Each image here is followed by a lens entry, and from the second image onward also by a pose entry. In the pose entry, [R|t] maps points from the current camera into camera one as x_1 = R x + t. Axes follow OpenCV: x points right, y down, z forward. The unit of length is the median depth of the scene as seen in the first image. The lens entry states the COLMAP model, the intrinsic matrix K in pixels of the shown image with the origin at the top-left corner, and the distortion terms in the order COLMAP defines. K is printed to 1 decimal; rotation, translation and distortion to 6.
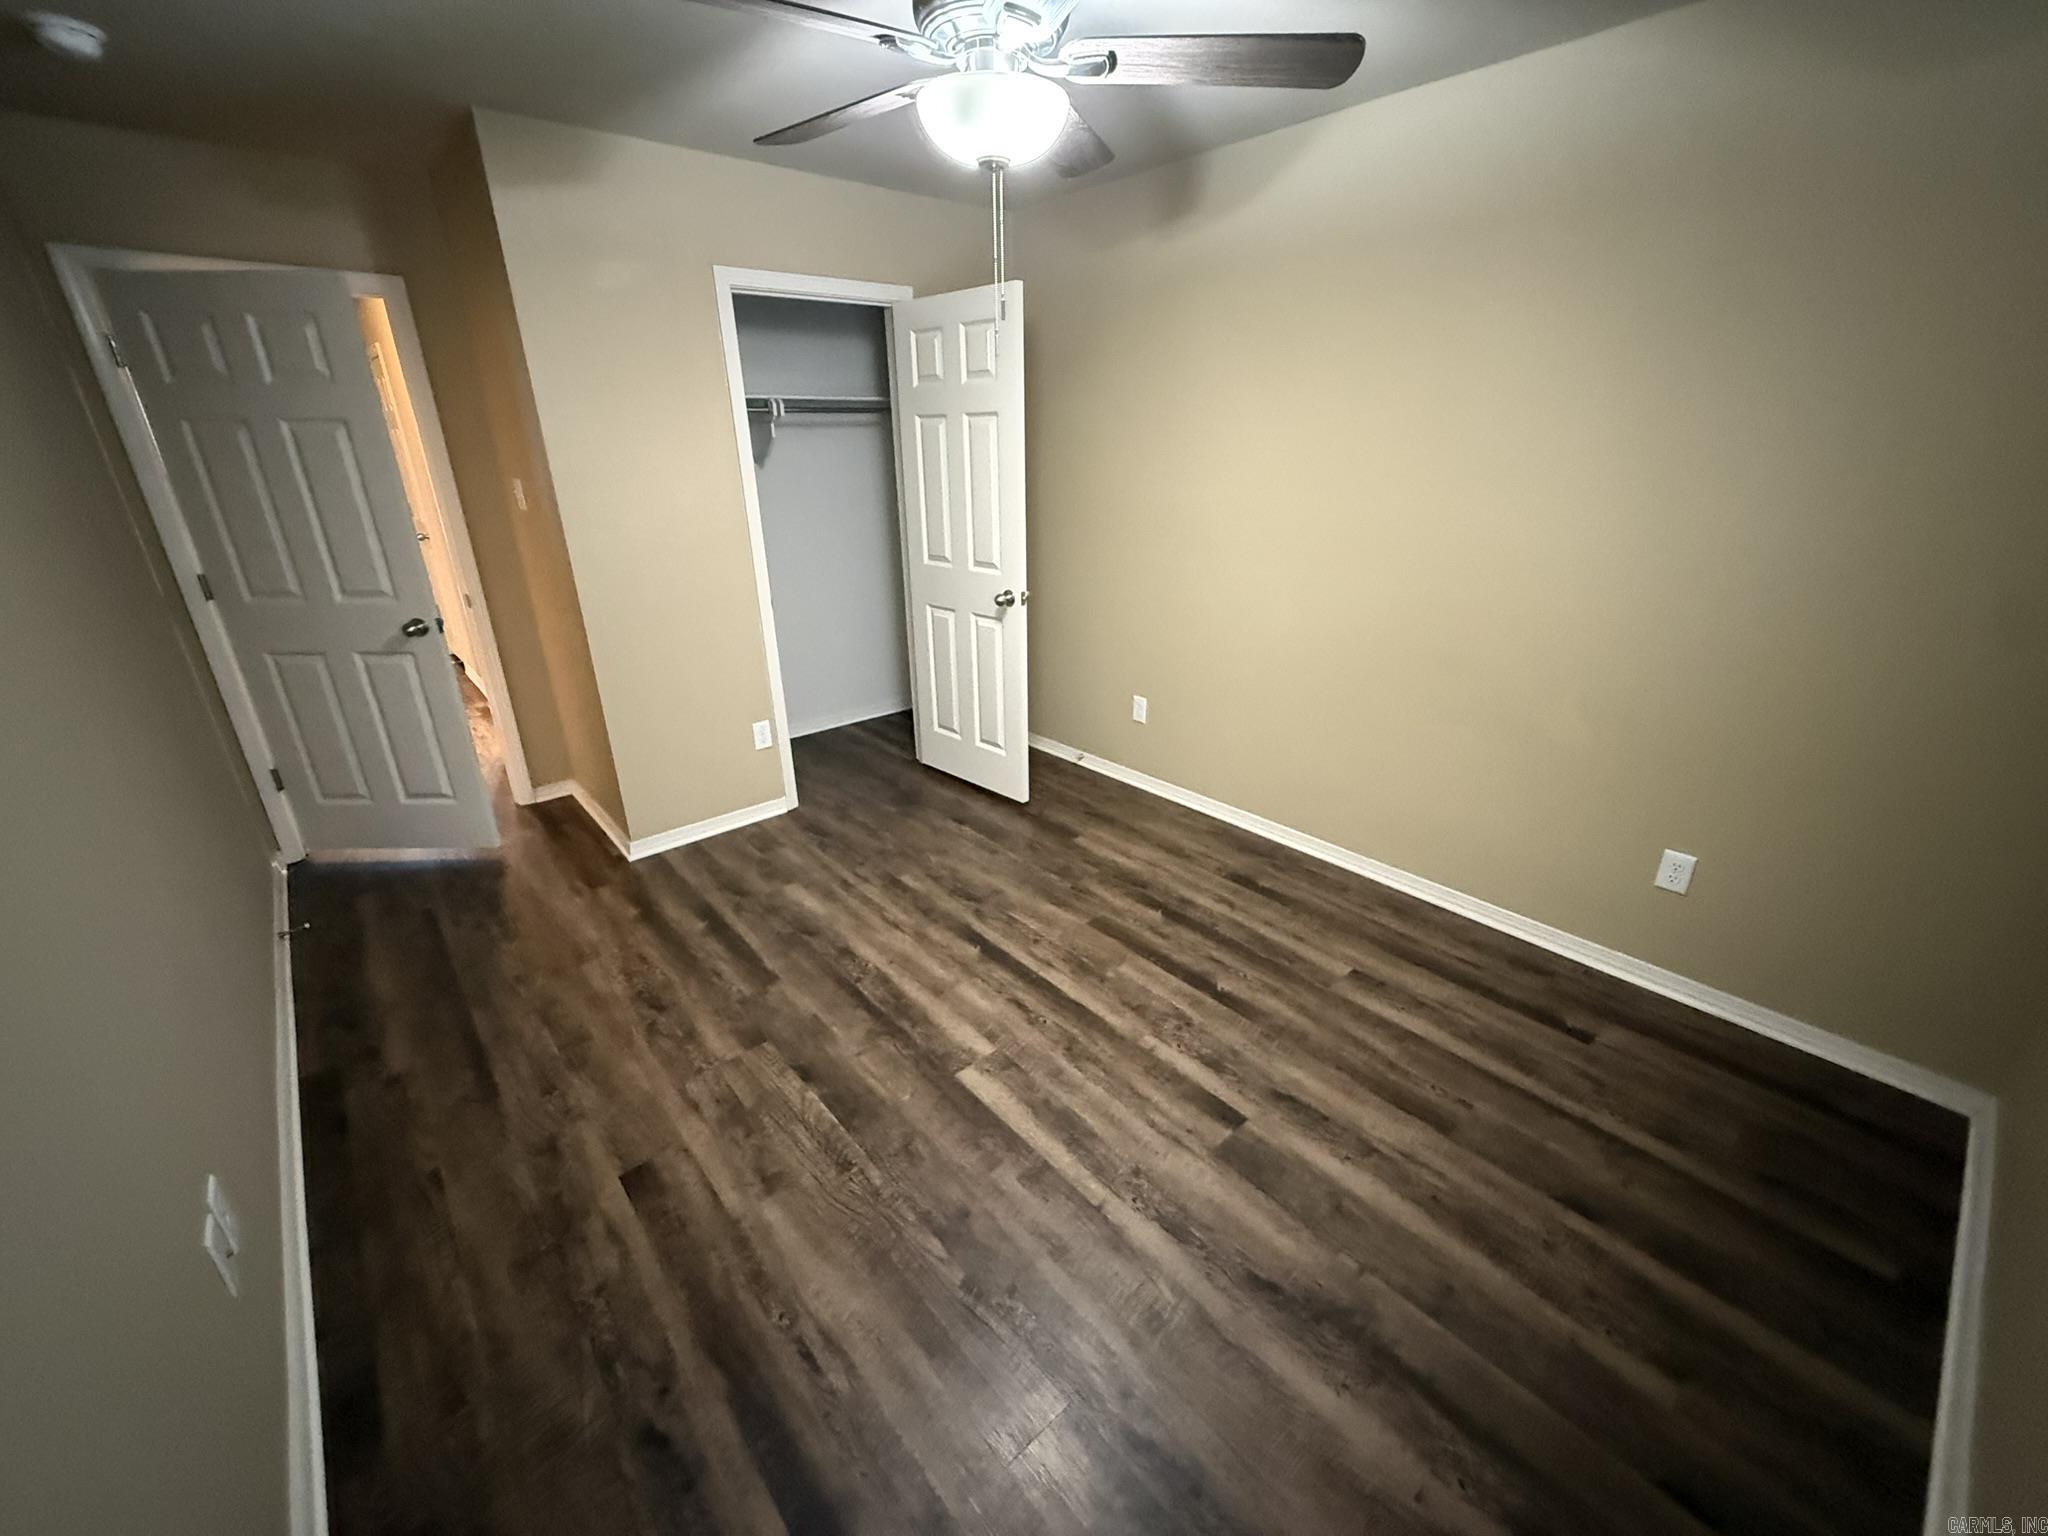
lens RADIAL K [[814.5, 0, 1020.7], [0, 814.5, 769.2], [0, 0, 1]] dist [-0.000815, 0.000314]
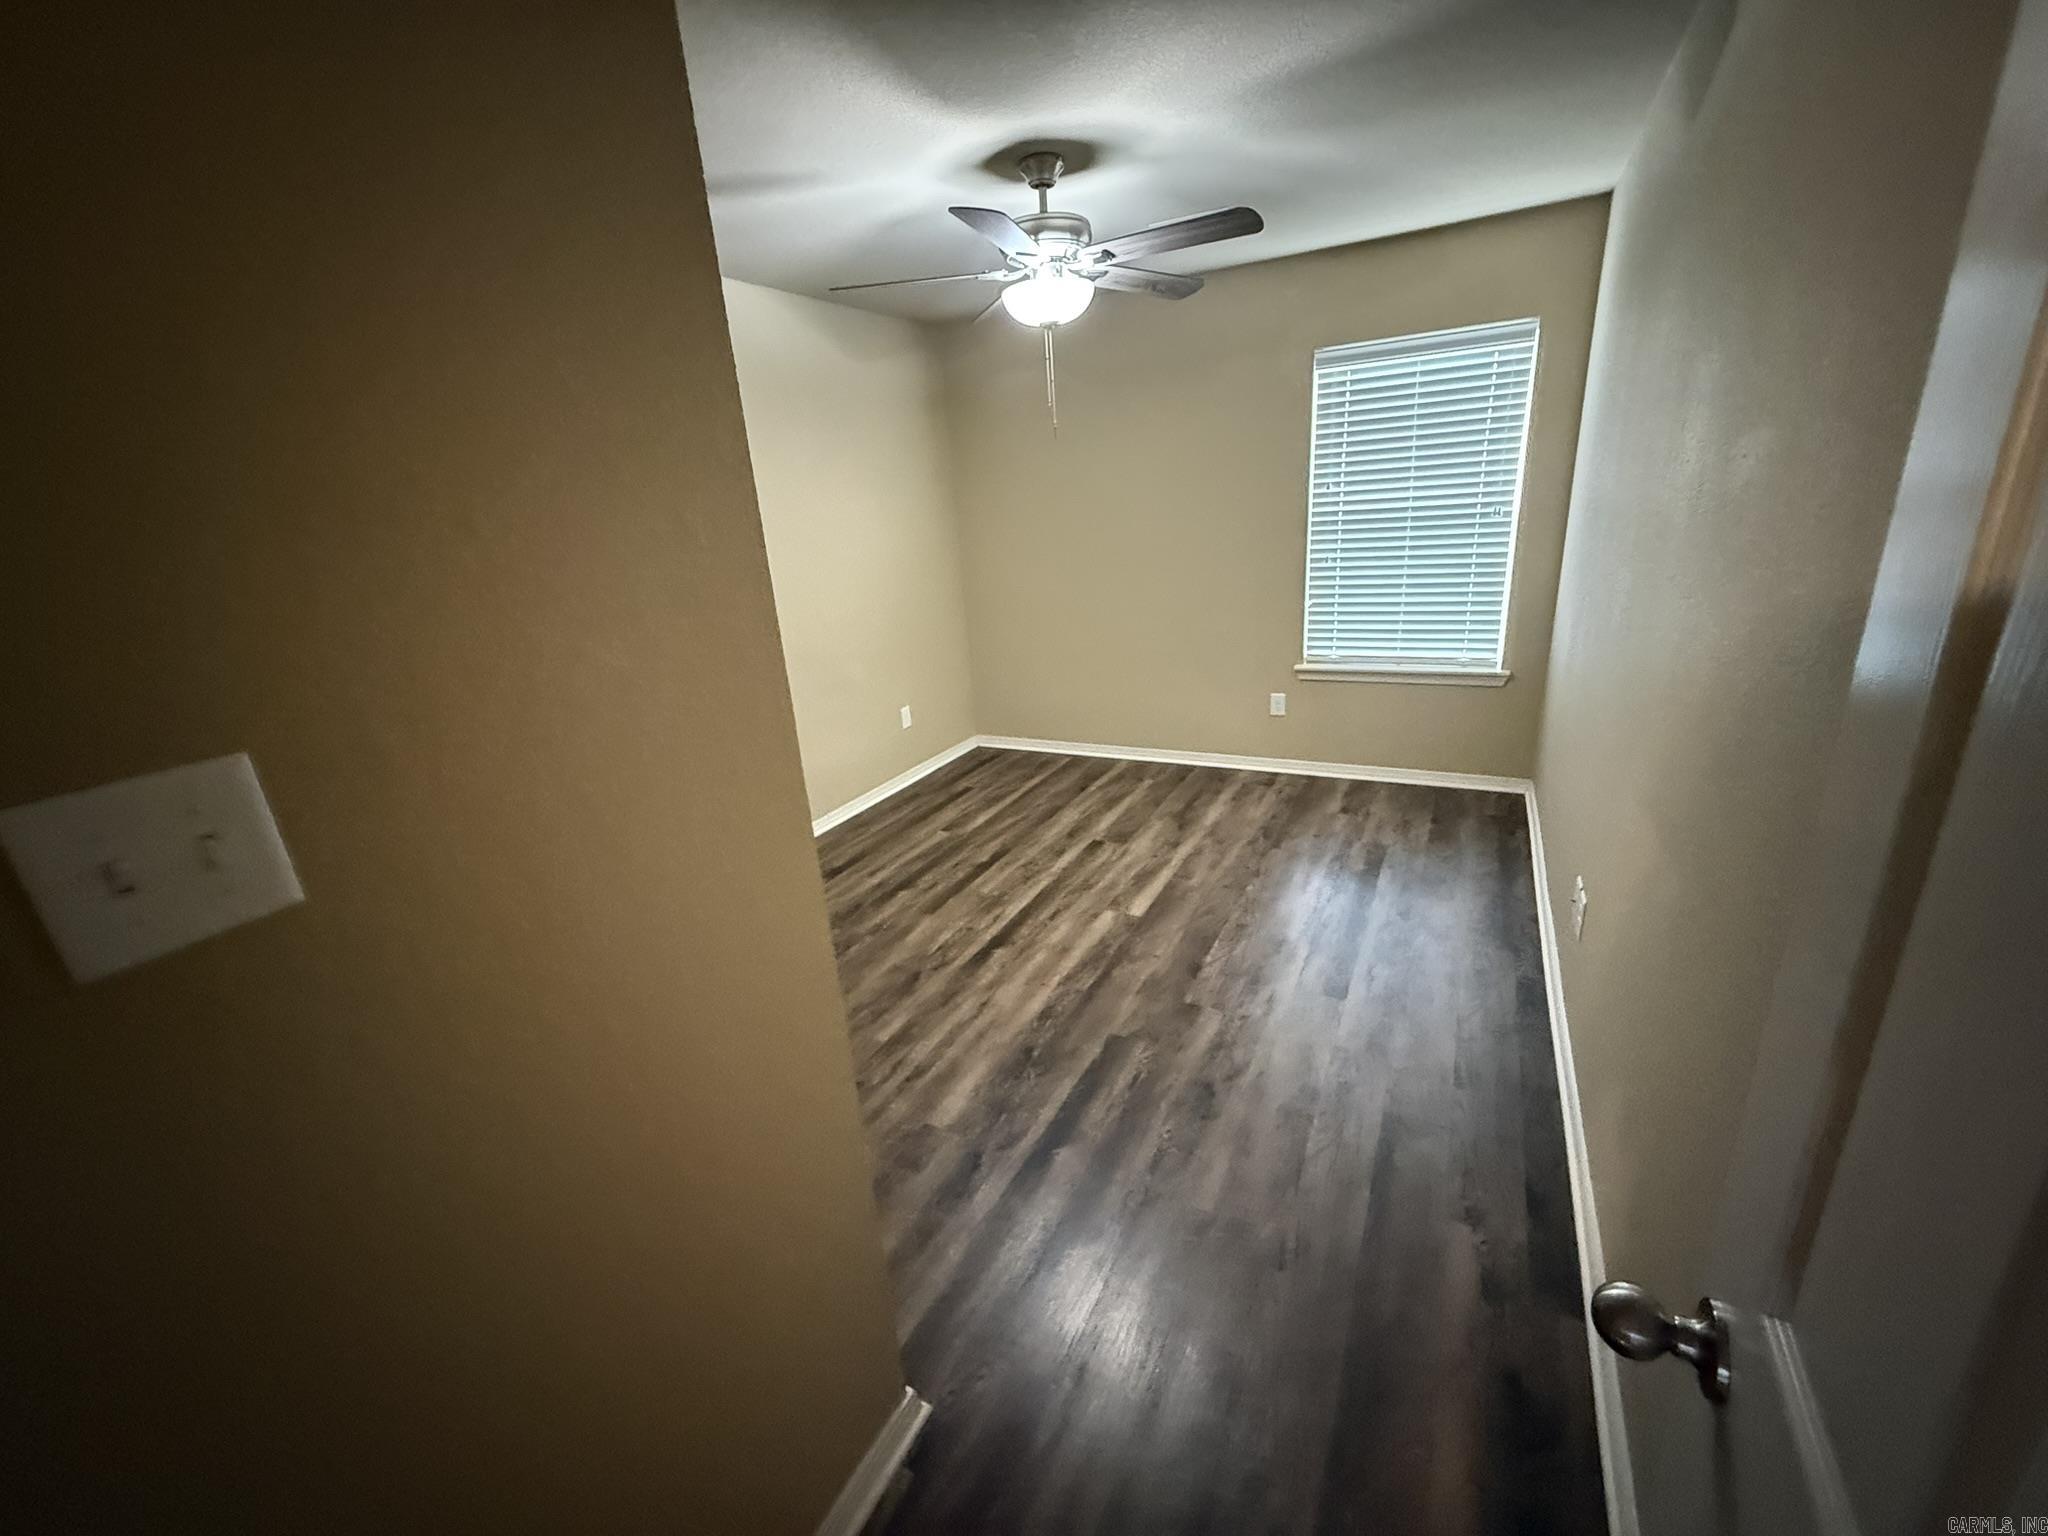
lens RADIAL K [[814.5, 0, 1020.7], [0, 814.5, 769.2], [0, 0, 1]] dist [-0.000815, 0.000314]
pose [[-0.354172, -0.269058, 0.895639, -1.090780], [0.424096, 0.807367, 0.410246, -0.460133], [-0.833489, 0.525135, -0.171840, 1.144062]]
